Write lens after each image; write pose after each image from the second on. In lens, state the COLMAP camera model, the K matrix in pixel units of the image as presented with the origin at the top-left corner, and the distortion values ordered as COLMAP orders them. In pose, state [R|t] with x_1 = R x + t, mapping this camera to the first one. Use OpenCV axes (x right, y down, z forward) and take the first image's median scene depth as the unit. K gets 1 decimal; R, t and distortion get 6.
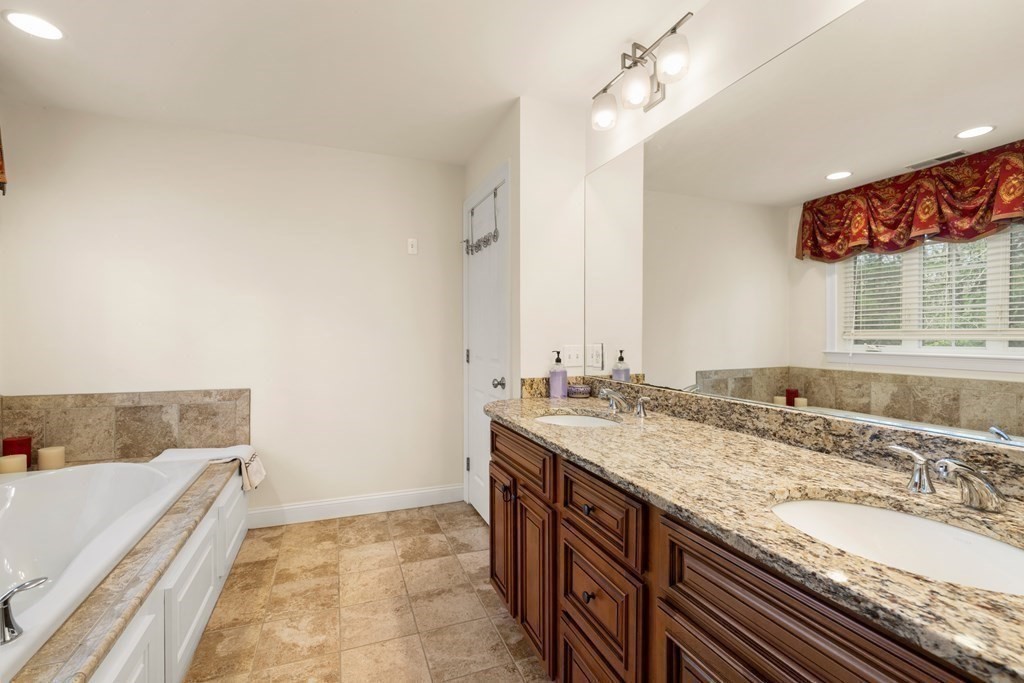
lens RADIAL K [[474.3, 0, 518.0], [0, 474.3, 336.3], [0, 0, 1]] dist [-0.005681, 0.002658]
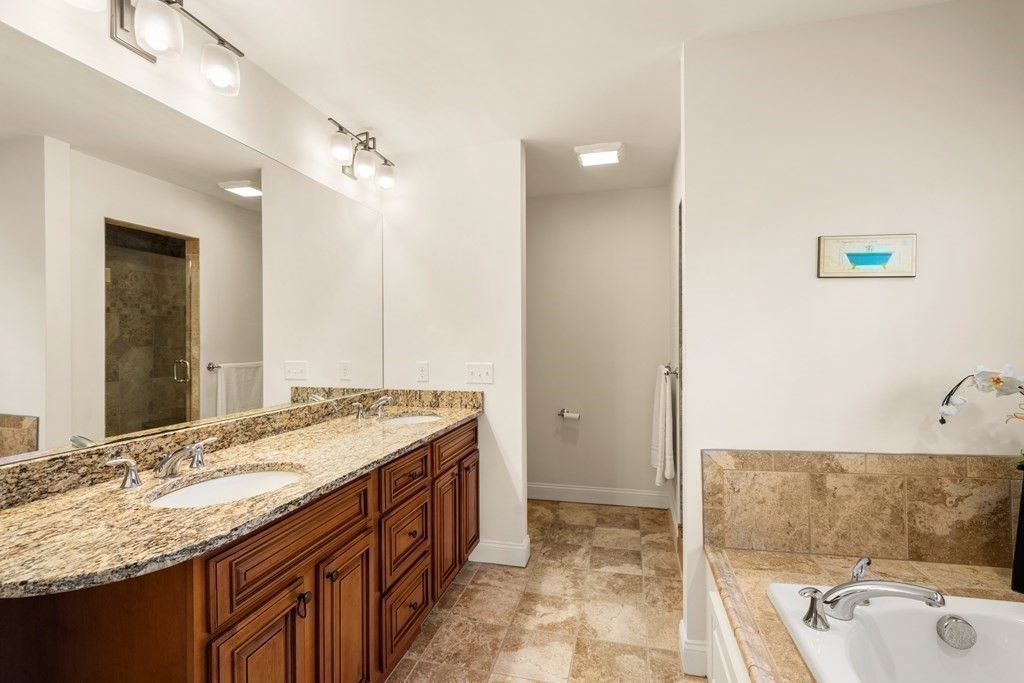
lens RADIAL K [[474.3, 0, 515.4], [0, 474.3, 343.5], [0, 0, 1]] dist [-0.005681, 0.002658]
pose [[-0.823767, 0.000537, 0.566928, -0.791738], [0.008554, 0.999897, 0.011483, -0.055259], [-0.566864, 0.014309, -0.823687, 1.668727]]
